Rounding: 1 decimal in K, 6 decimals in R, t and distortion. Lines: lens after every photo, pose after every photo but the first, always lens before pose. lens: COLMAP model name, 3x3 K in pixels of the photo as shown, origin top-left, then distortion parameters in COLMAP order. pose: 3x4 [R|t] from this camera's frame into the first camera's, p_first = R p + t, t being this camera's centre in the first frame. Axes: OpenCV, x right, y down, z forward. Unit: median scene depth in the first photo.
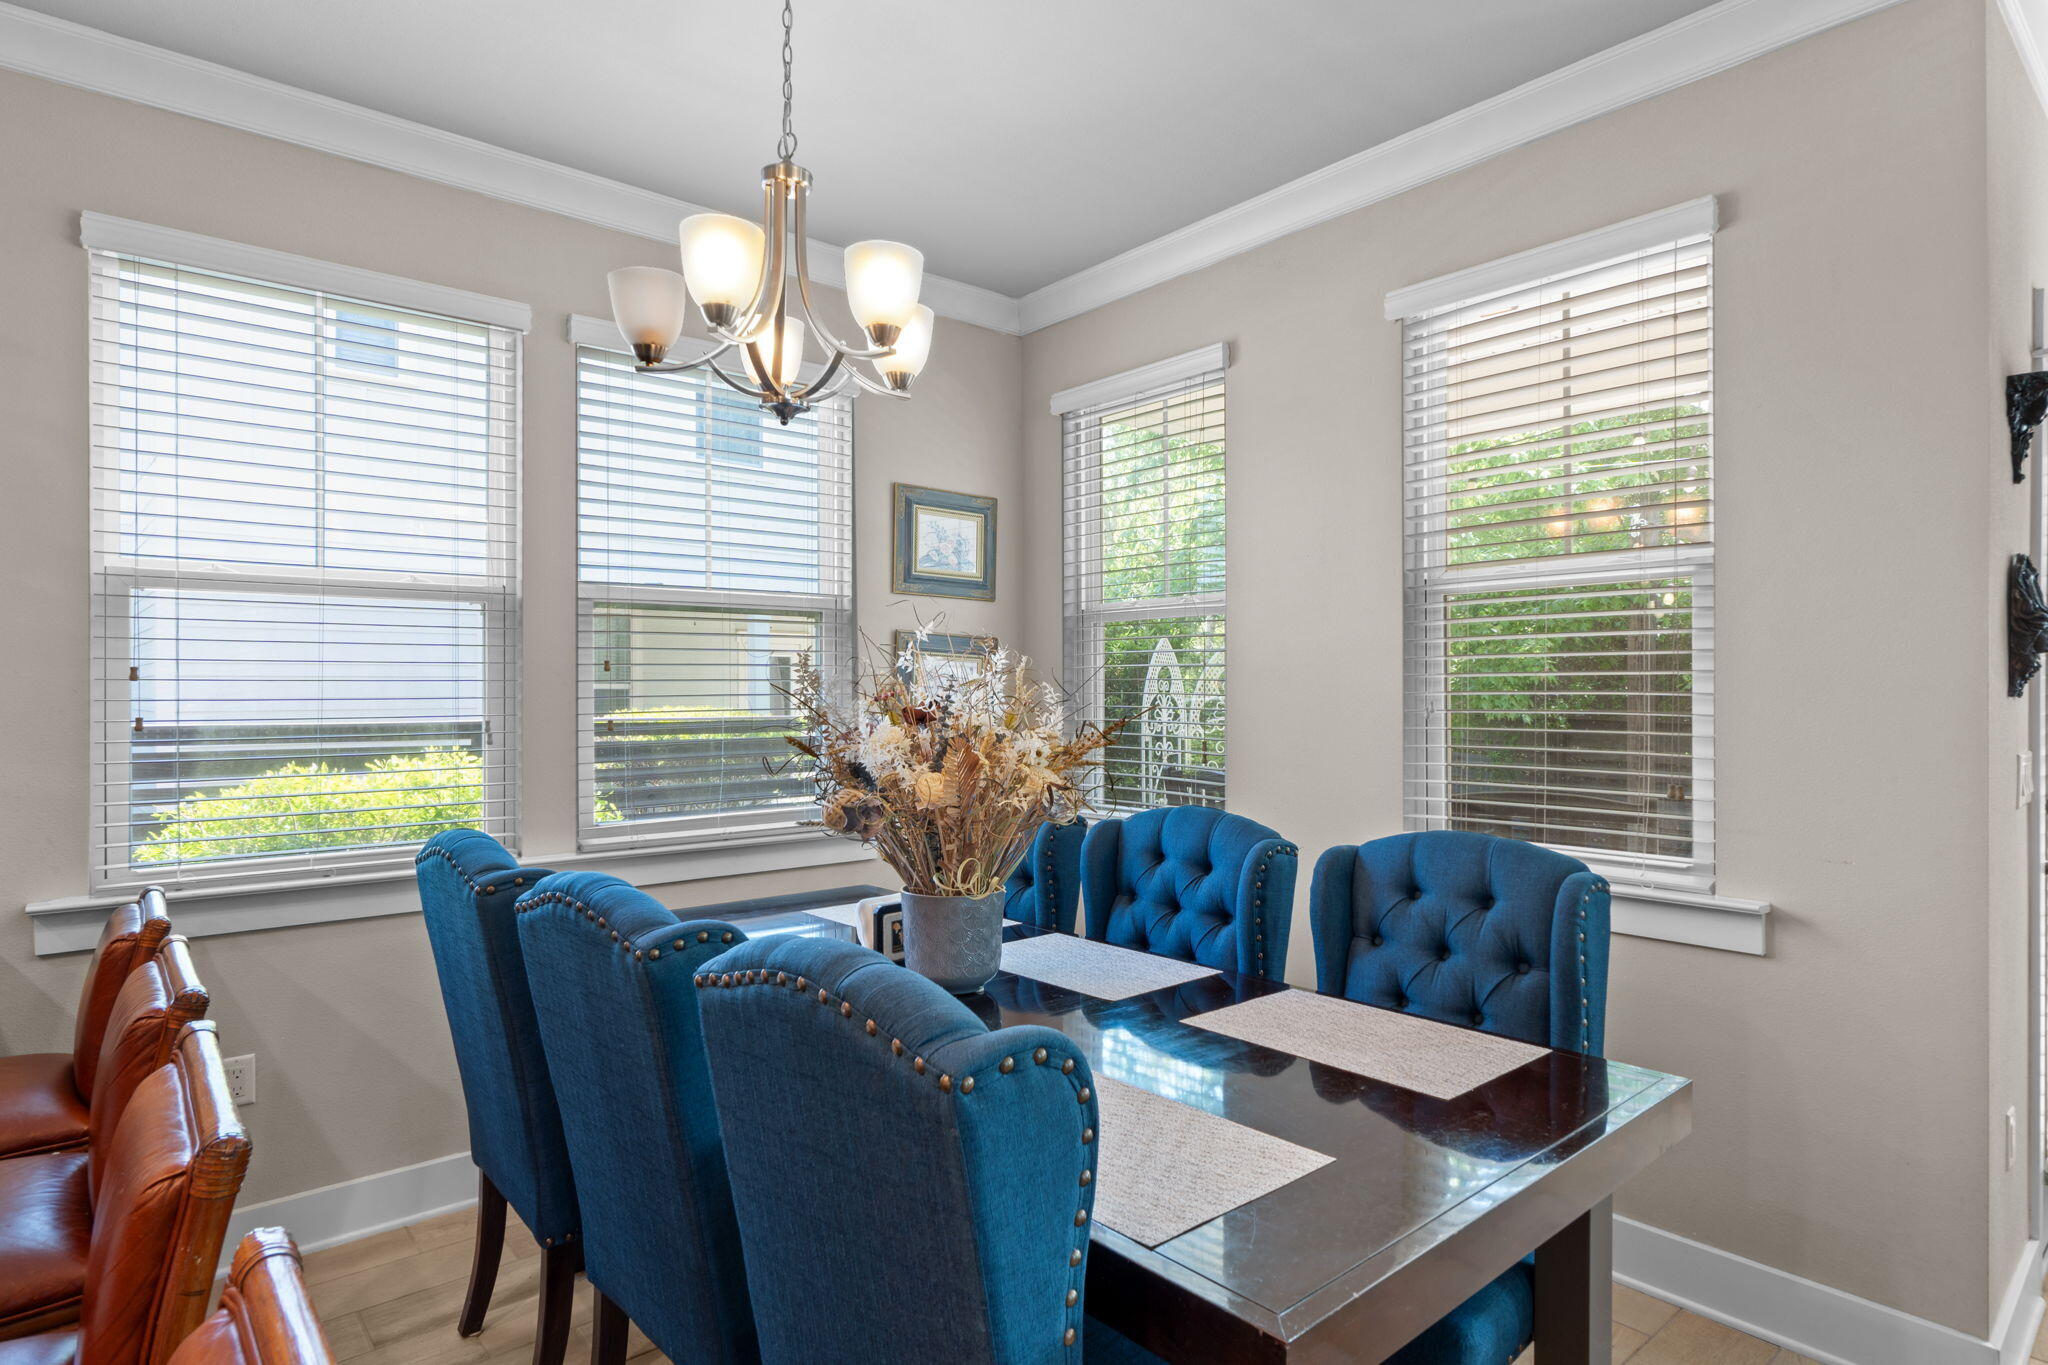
lens RADIAL K [[1118.7, 0, 1024.0], [0, 1118.7, 682.5], [0, 0, 1]] dist [-0.002820, -0.000817]
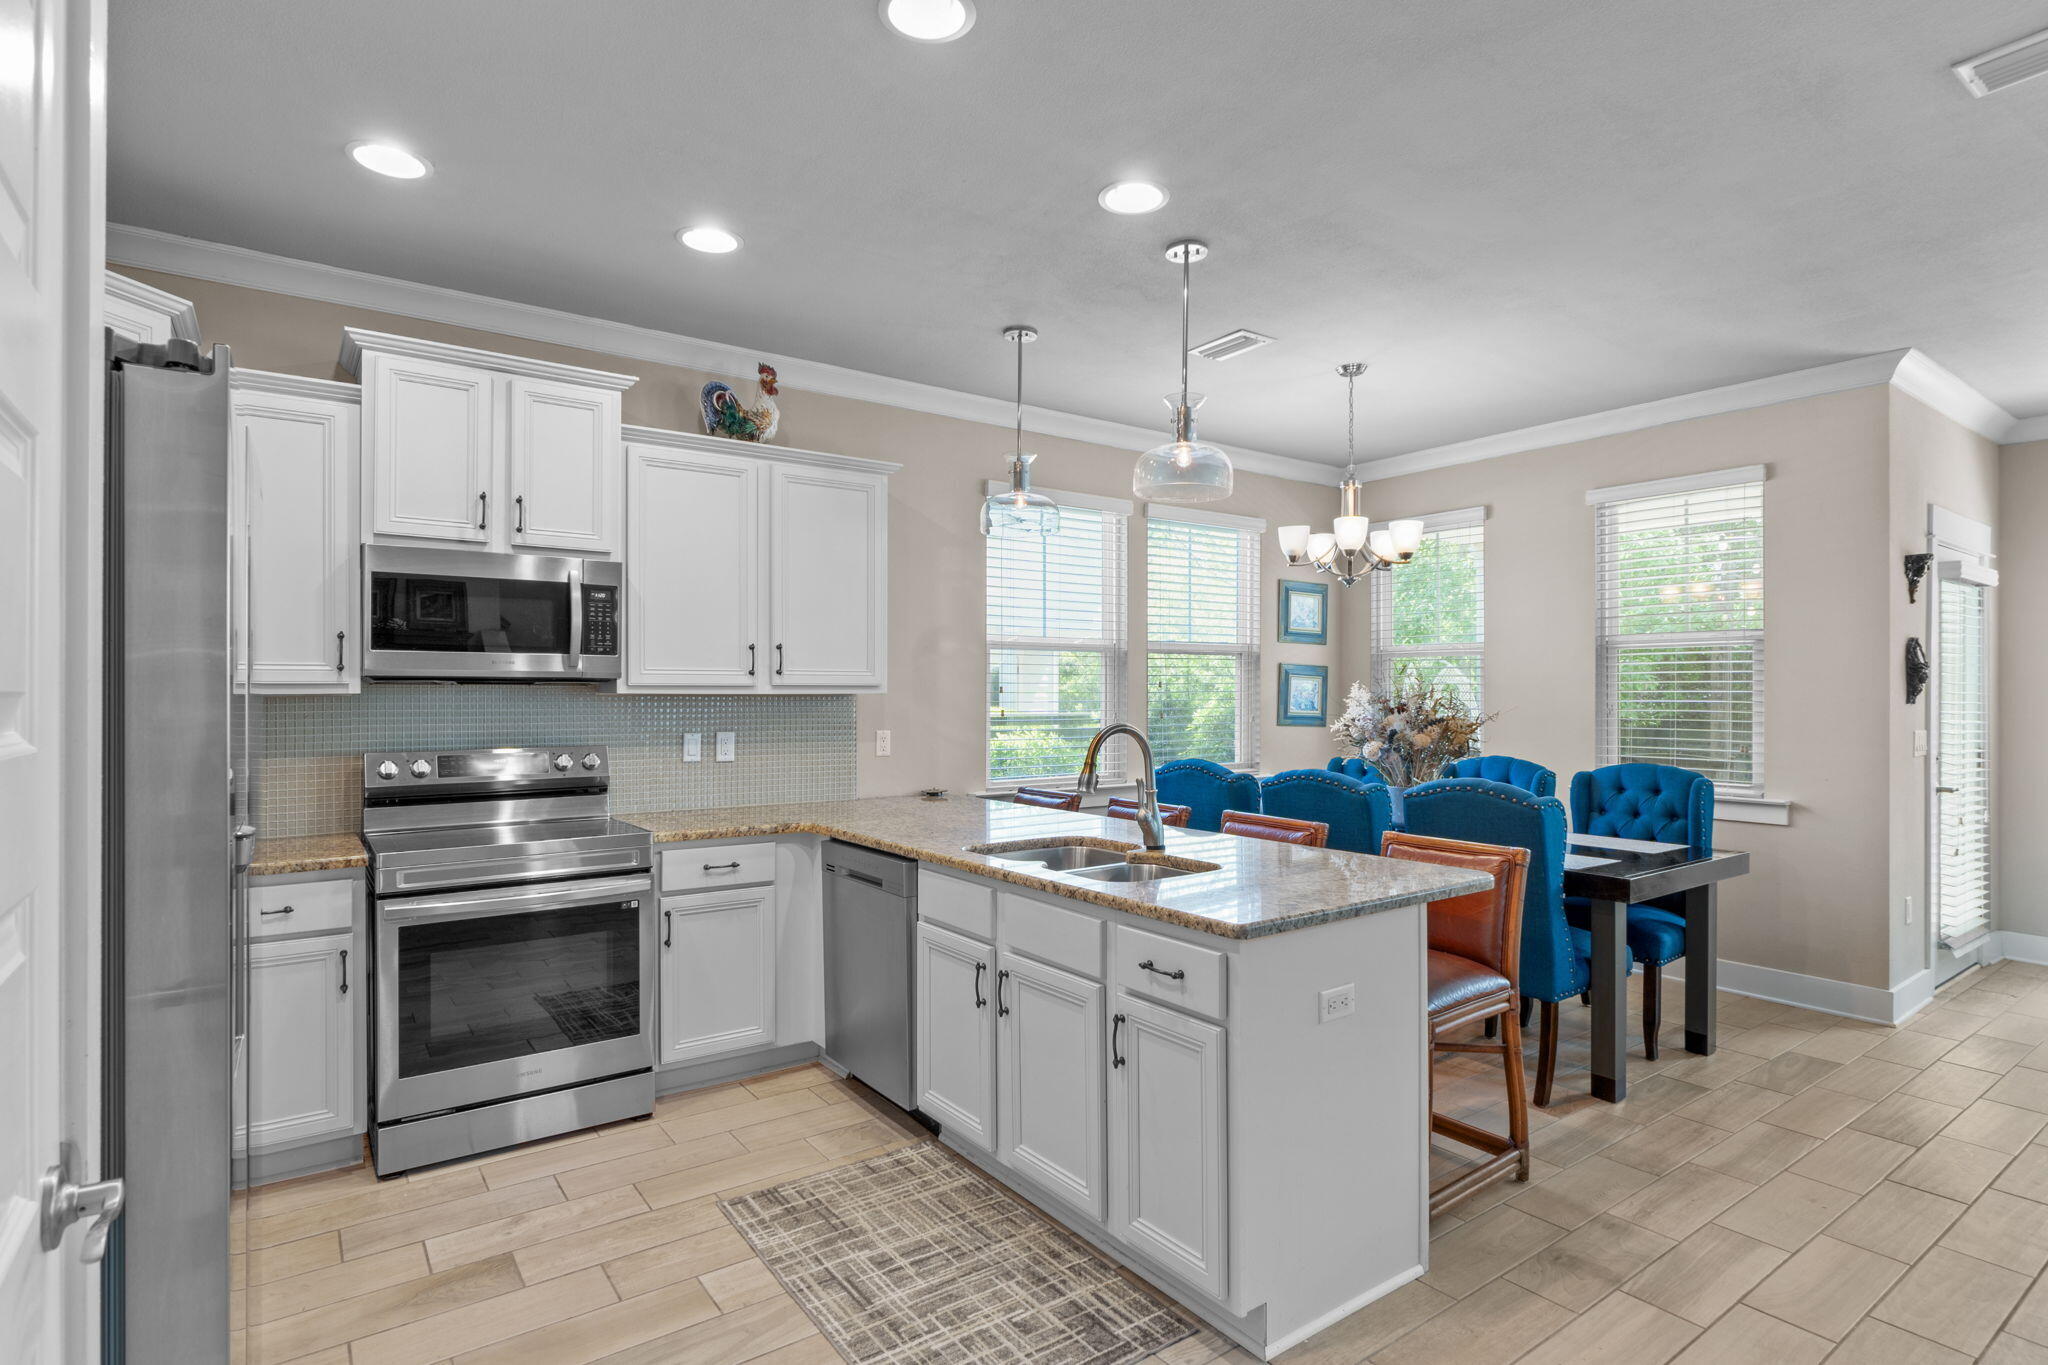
lens RADIAL K [[1042.8, 0, 1036.1], [0, 1042.8, 687.2], [0, 0, 1]] dist [-0.001665, 0.000320]
pose [[0.997378, 0.002446, -0.072326, -0.583475], [-0.002323, 0.999996, 0.001778, -0.017004], [0.072330, -0.001605, 0.997379, -1.016520]]
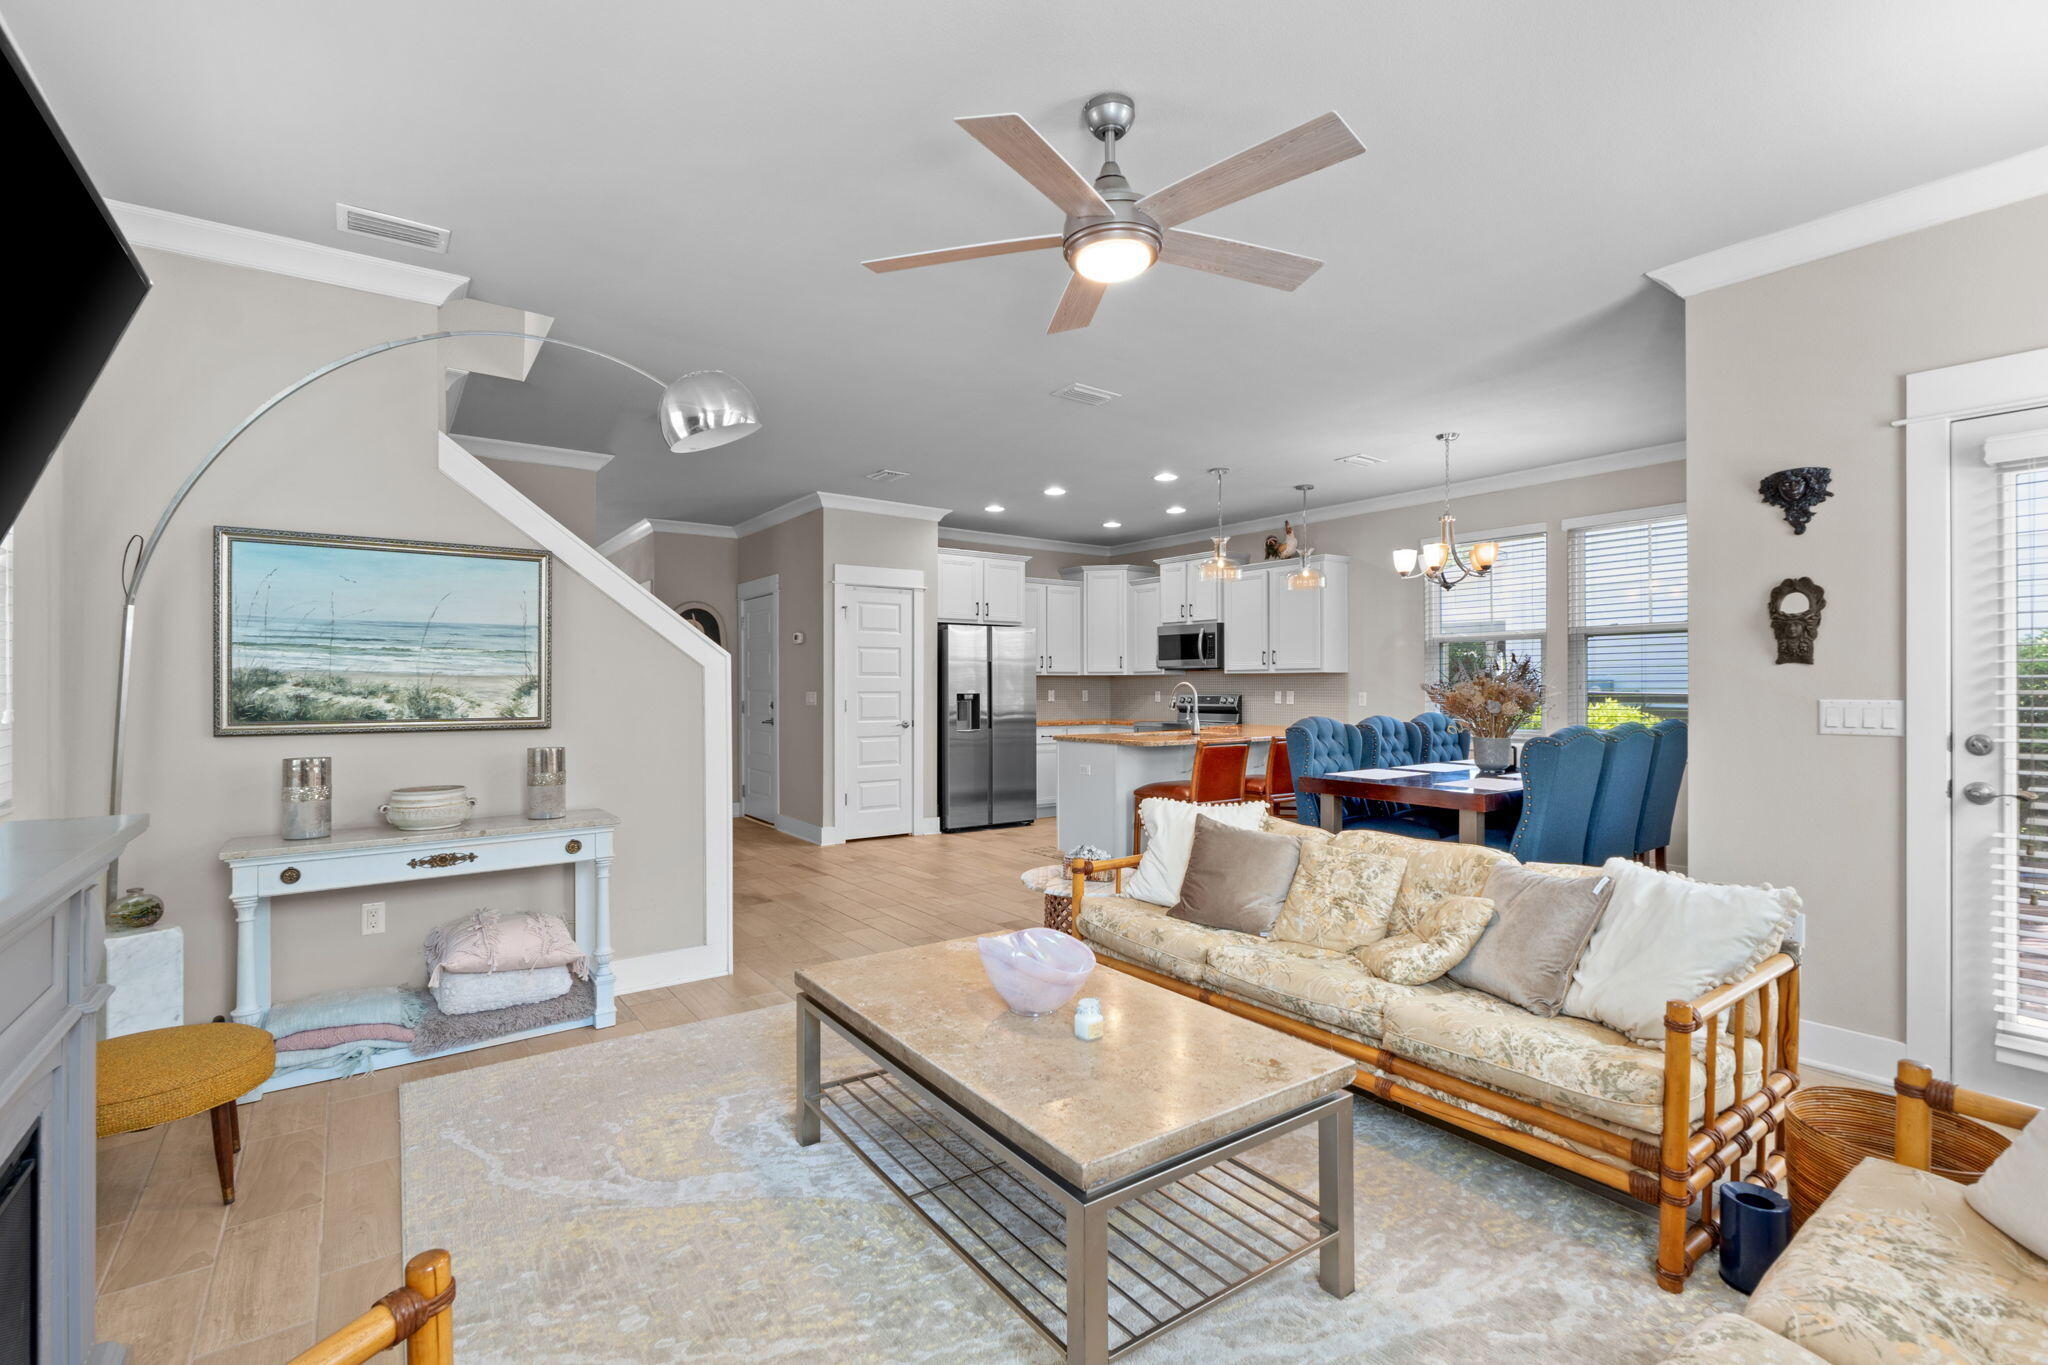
lens RADIAL K [[925.1, 0, 1024.0], [0, 925.1, 682.5], [0, 0, 1]] dist [-0.002107, -0.000835]
pose [[-0.079975, -0.001943, -0.996795, 2.139948], [0.005279, 0.999983, -0.002373, 0.033603], [0.996783, -0.005452, -0.079963, -0.025738]]
